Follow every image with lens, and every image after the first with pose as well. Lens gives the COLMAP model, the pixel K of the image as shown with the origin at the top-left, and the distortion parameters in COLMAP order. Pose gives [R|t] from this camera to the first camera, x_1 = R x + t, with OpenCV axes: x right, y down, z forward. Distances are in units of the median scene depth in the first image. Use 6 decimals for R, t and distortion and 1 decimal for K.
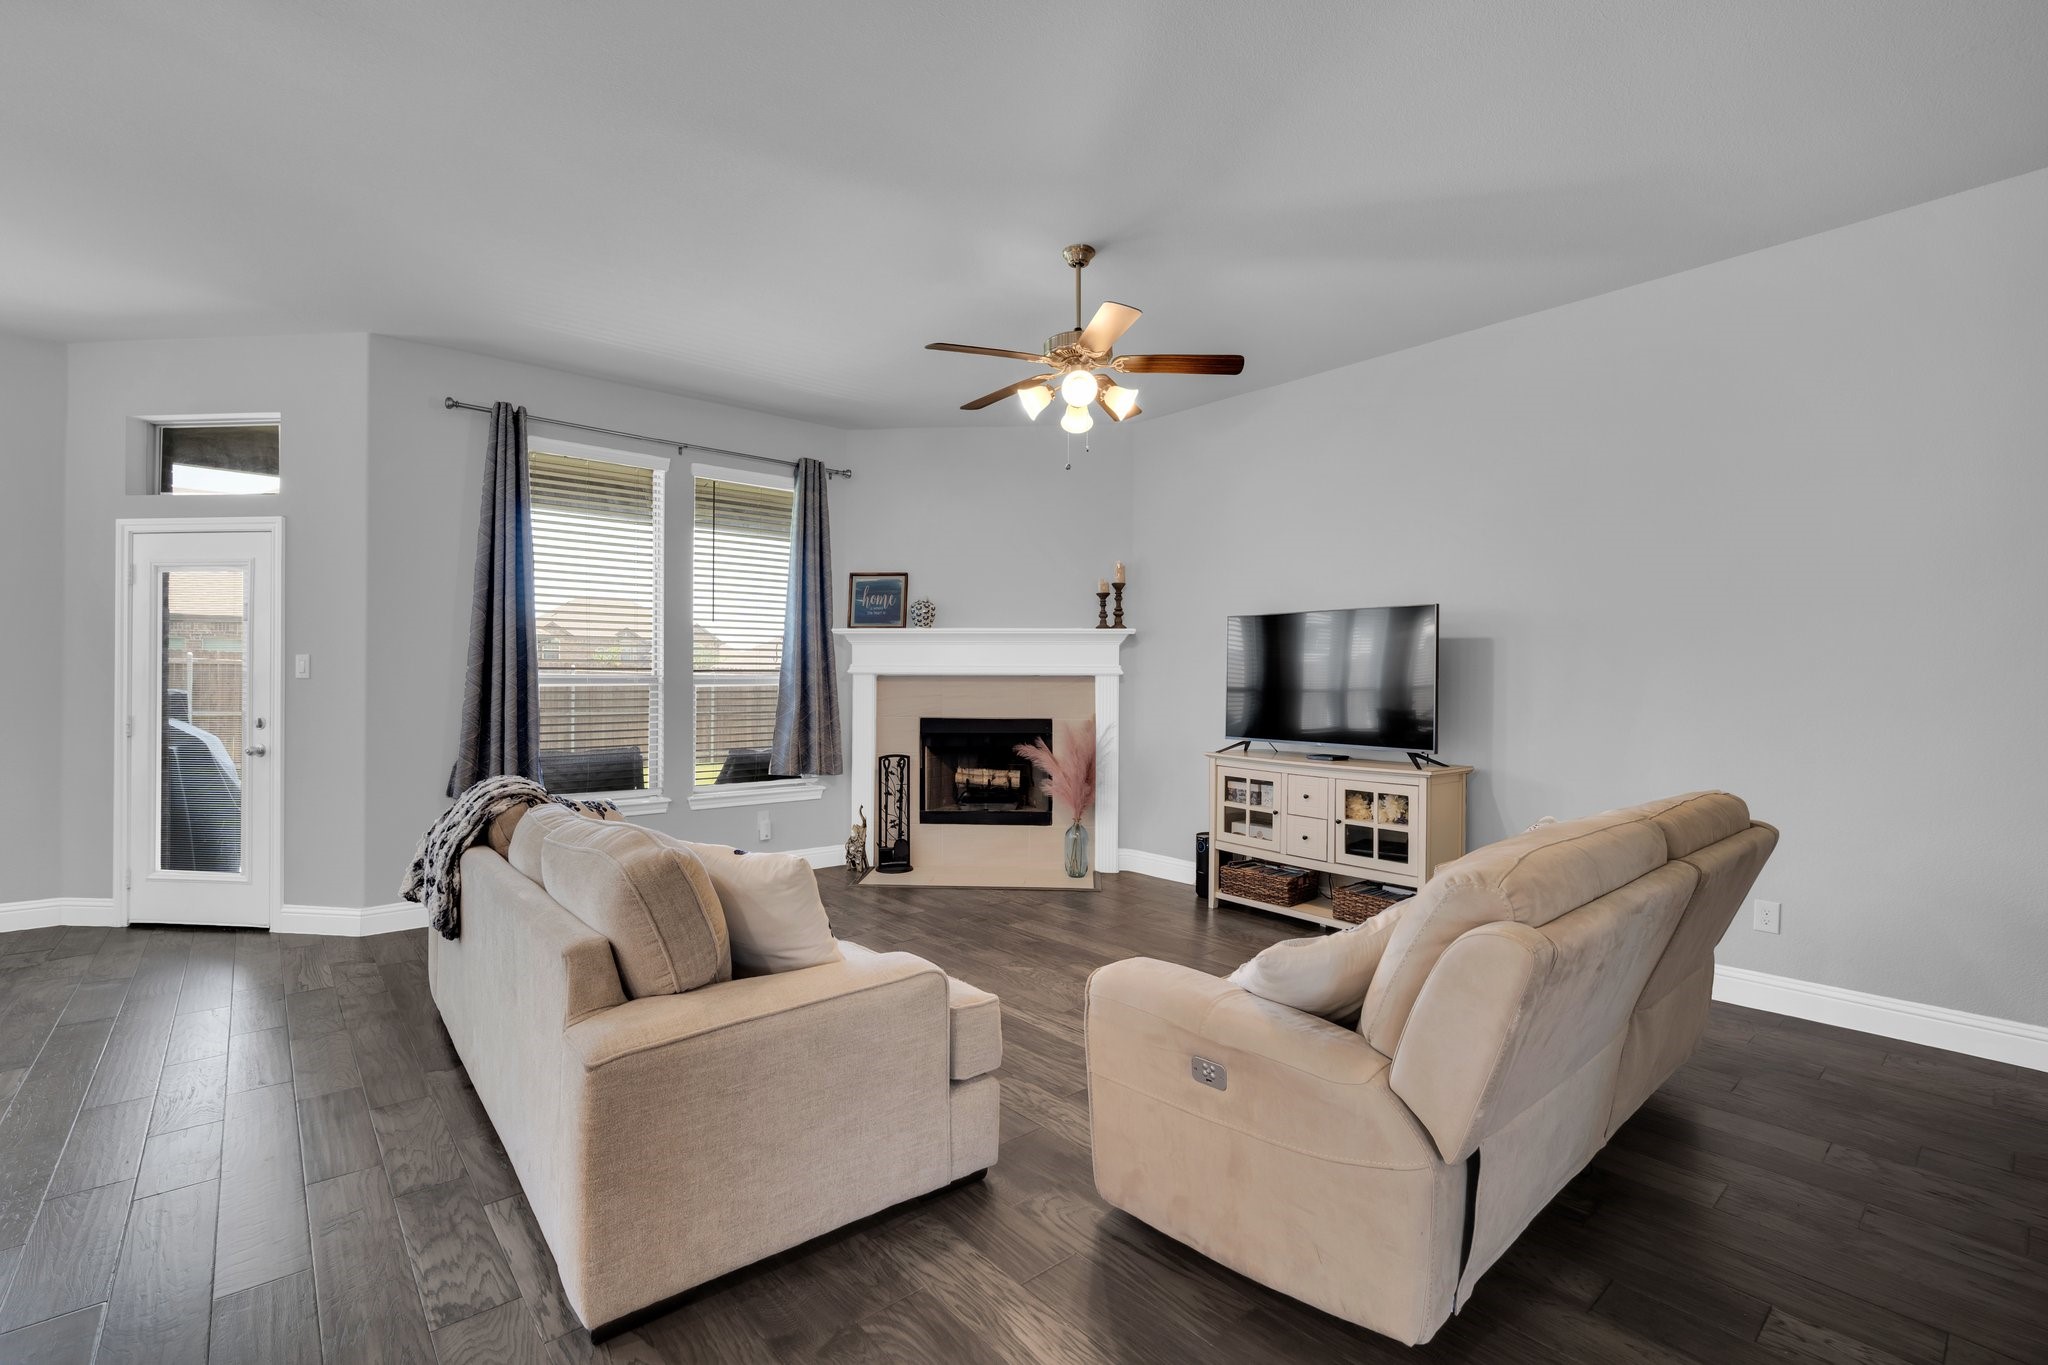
lens RADIAL K [[897.4, 0, 1008.3], [0, 897.4, 670.2], [0, 0, 1]] dist [-0.011401, 0.003138]
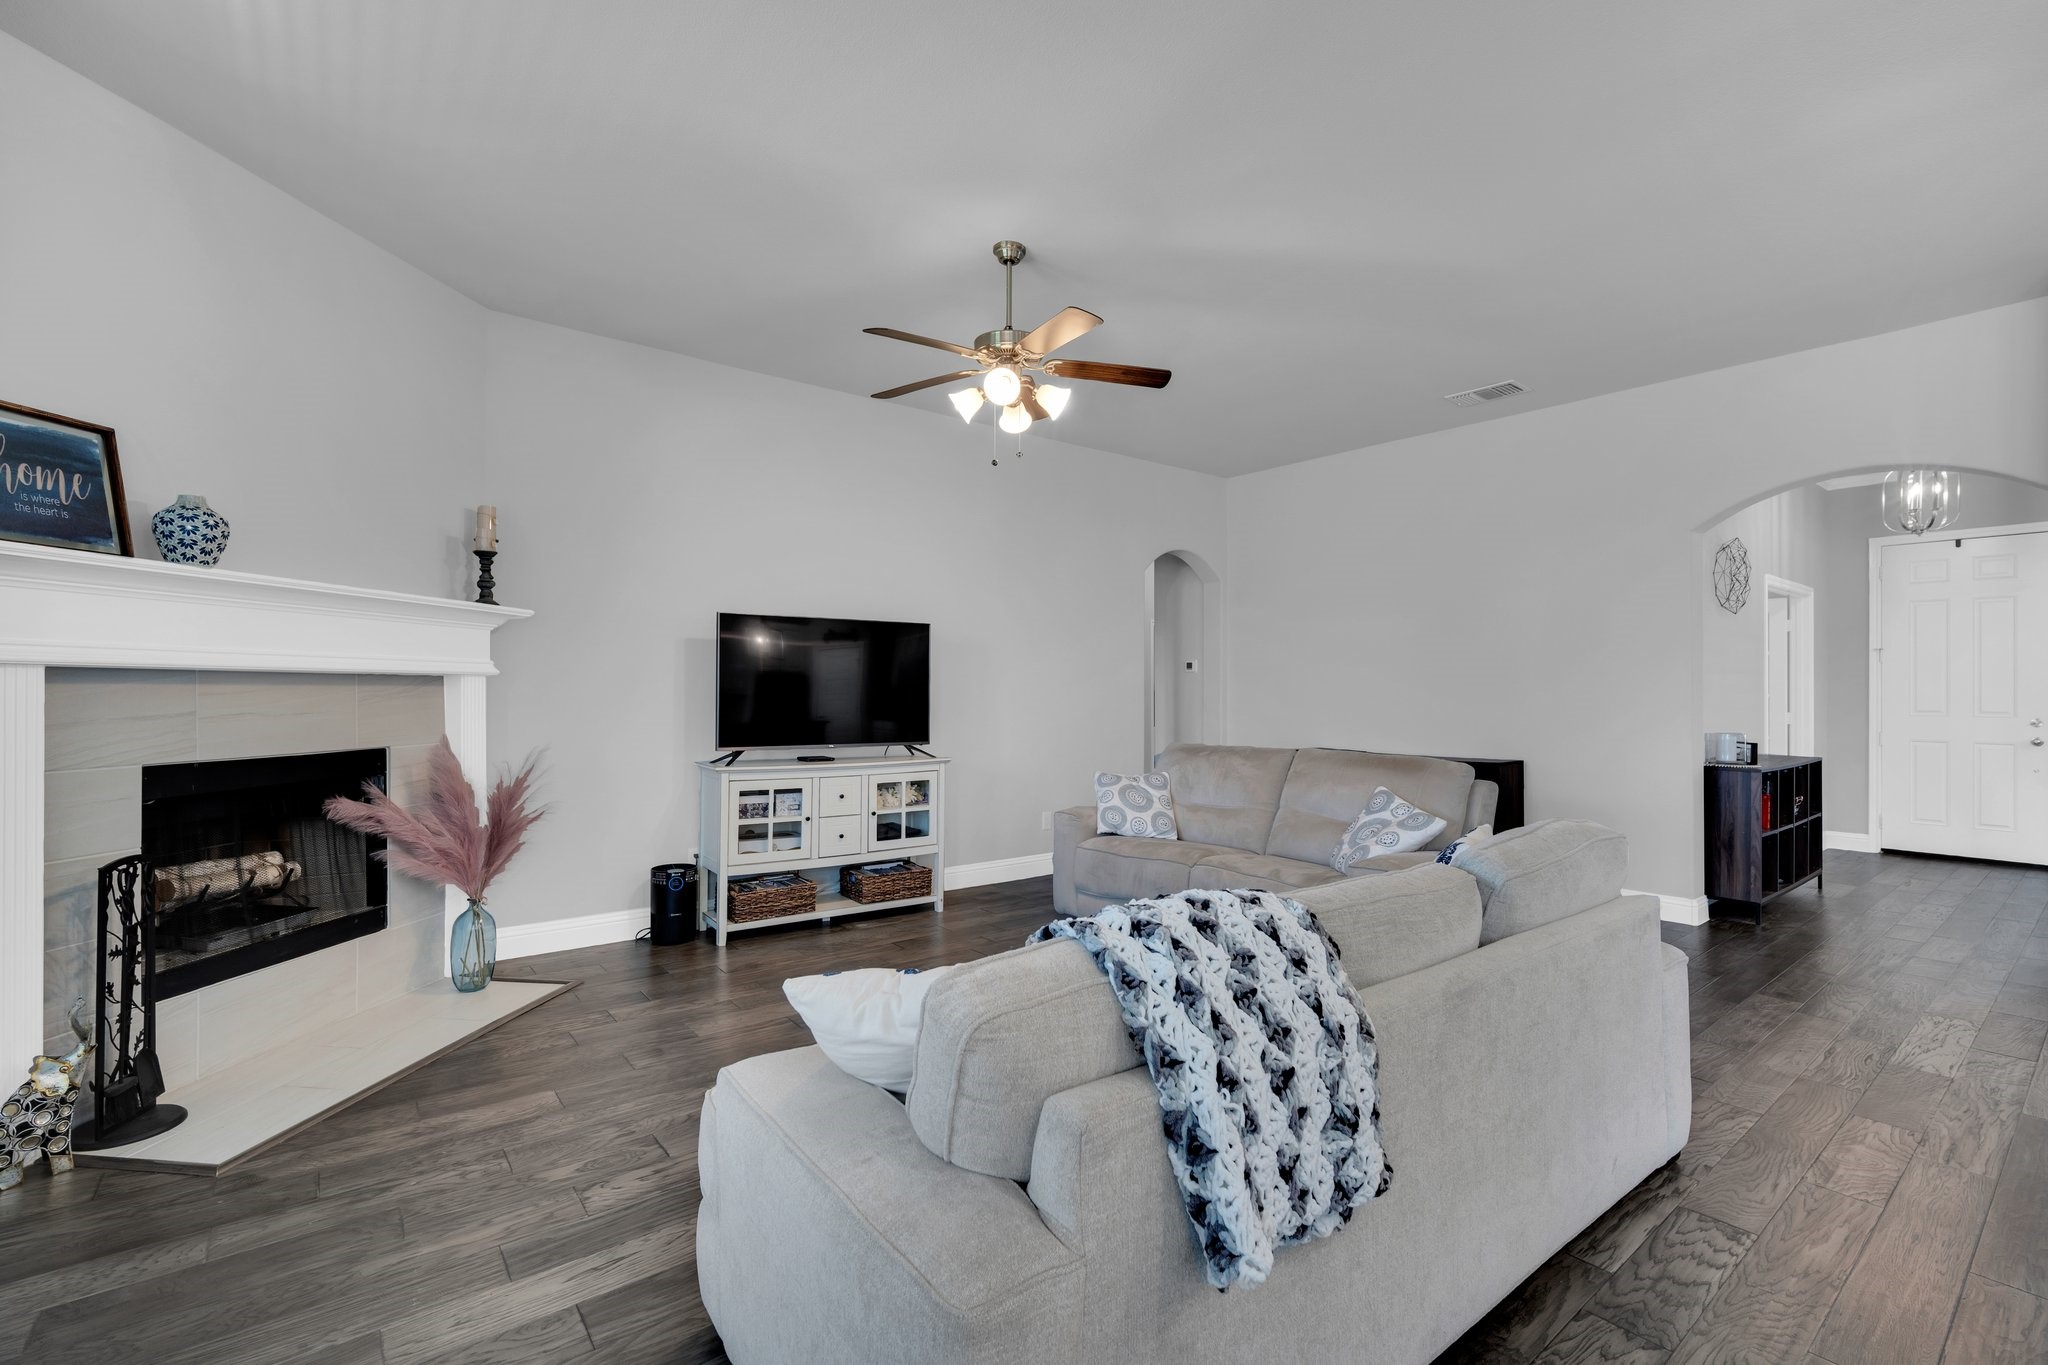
lens RADIAL K [[897.4, 0, 1057.3], [0, 897.4, 681.0], [0, 0, 1]] dist [-0.011401, 0.003138]
pose [[0.020297, 0.006139, 0.999775, -0.641718], [-0.016204, 0.999852, -0.005811, 0.007589], [-0.999663, -0.016083, 0.020393, 0.662790]]
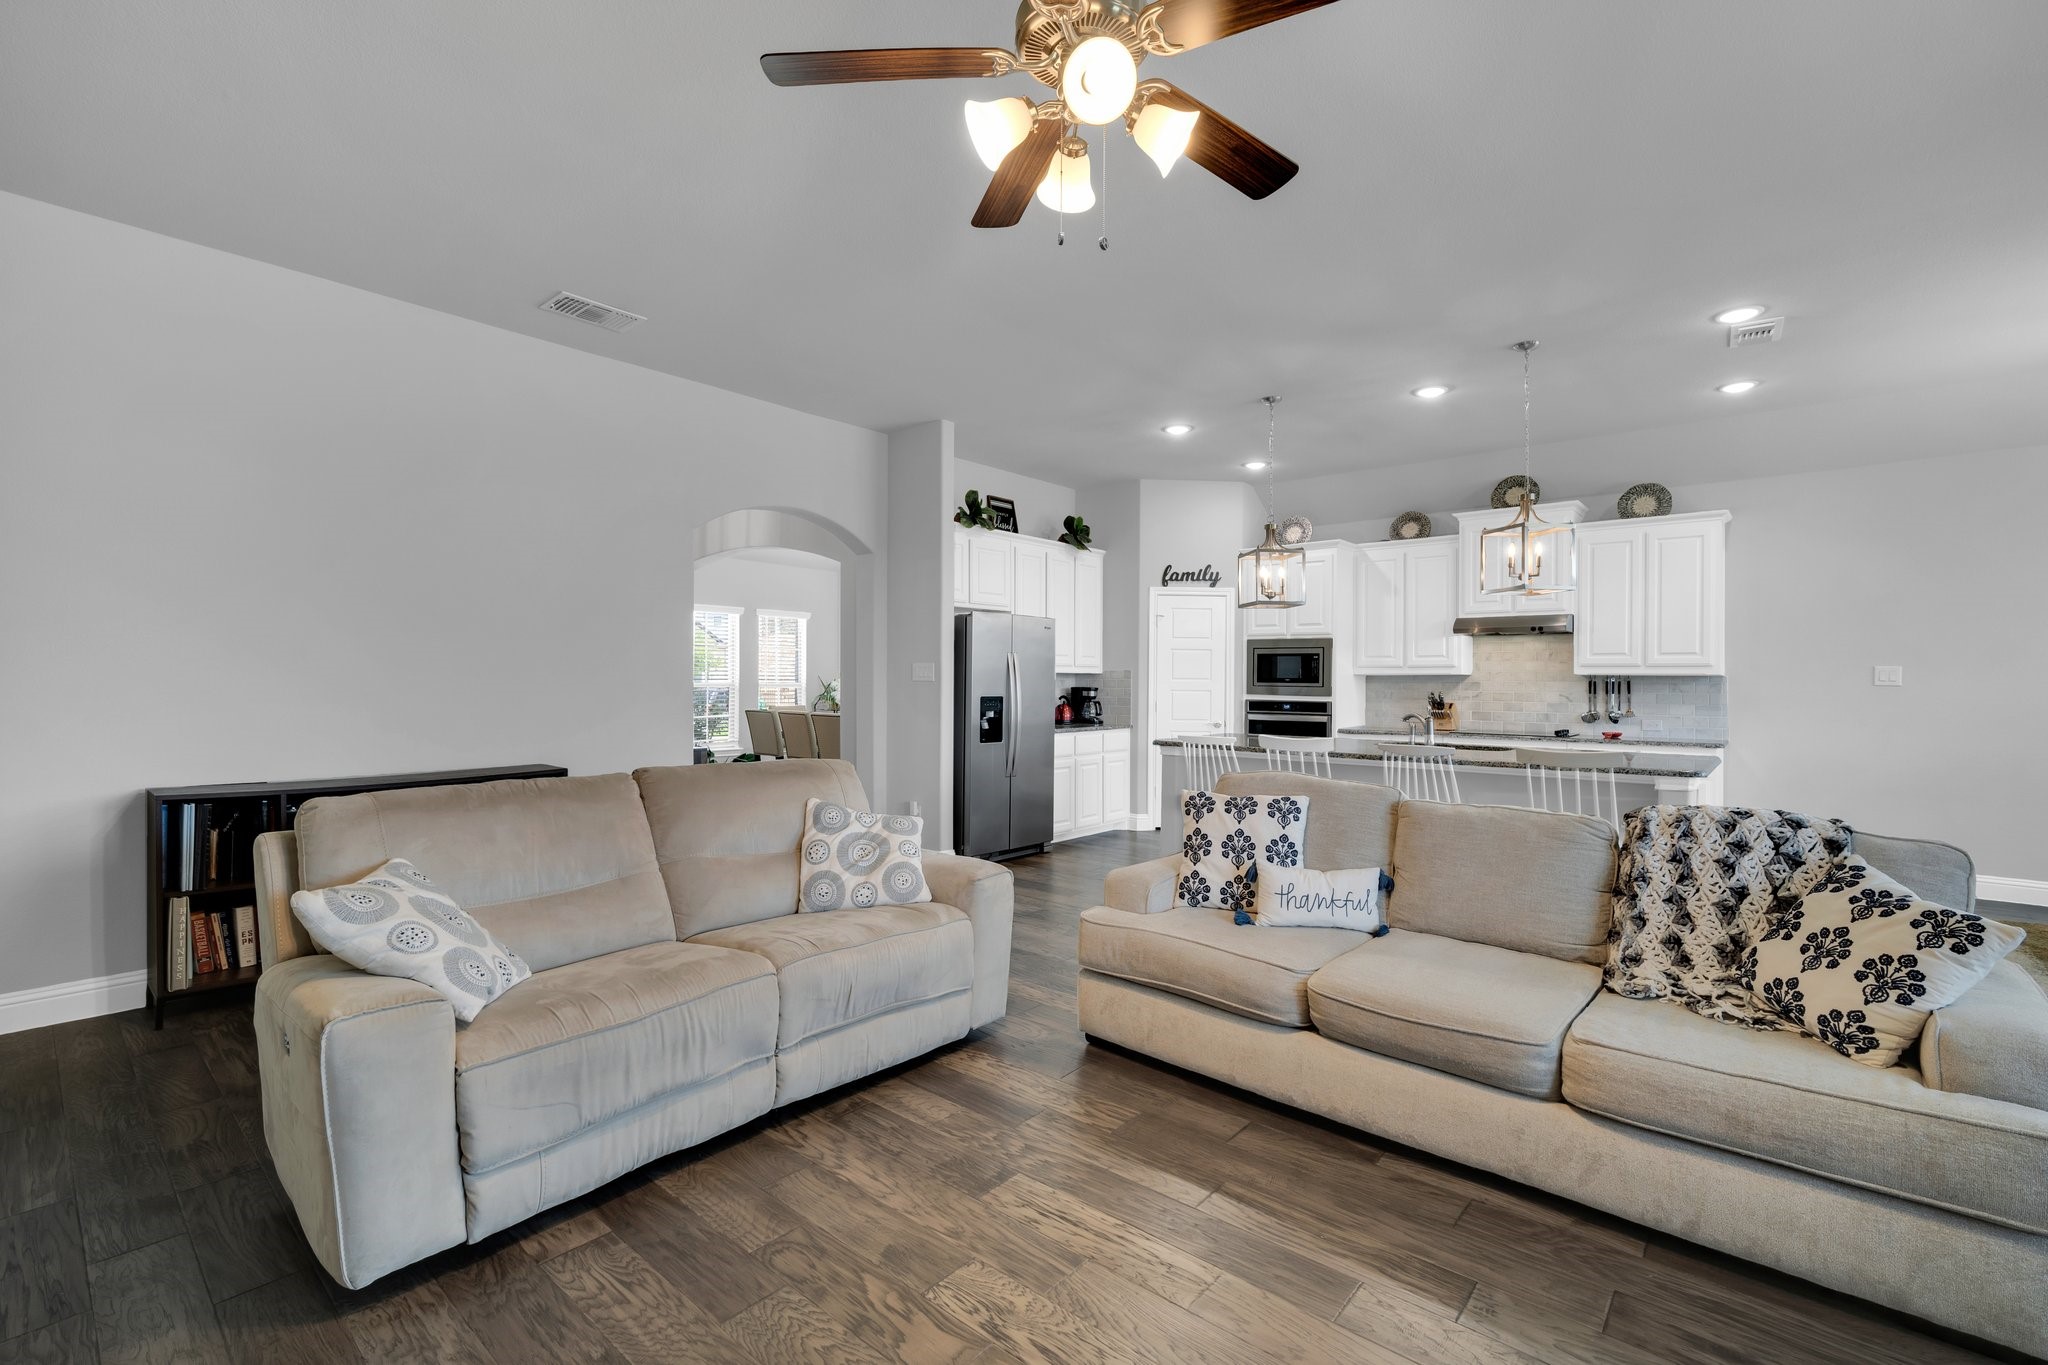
lens RADIAL K [[897.4, 0, 1010.8], [0, 897.4, 672.6], [0, 0, 1]] dist [-0.011401, 0.003138]
pose [[-0.990001, -0.011814, -0.140568, 0.137689], [-0.008840, 0.999724, -0.021761, 0.013186], [0.140786, -0.020301, -0.989832, 1.074510]]
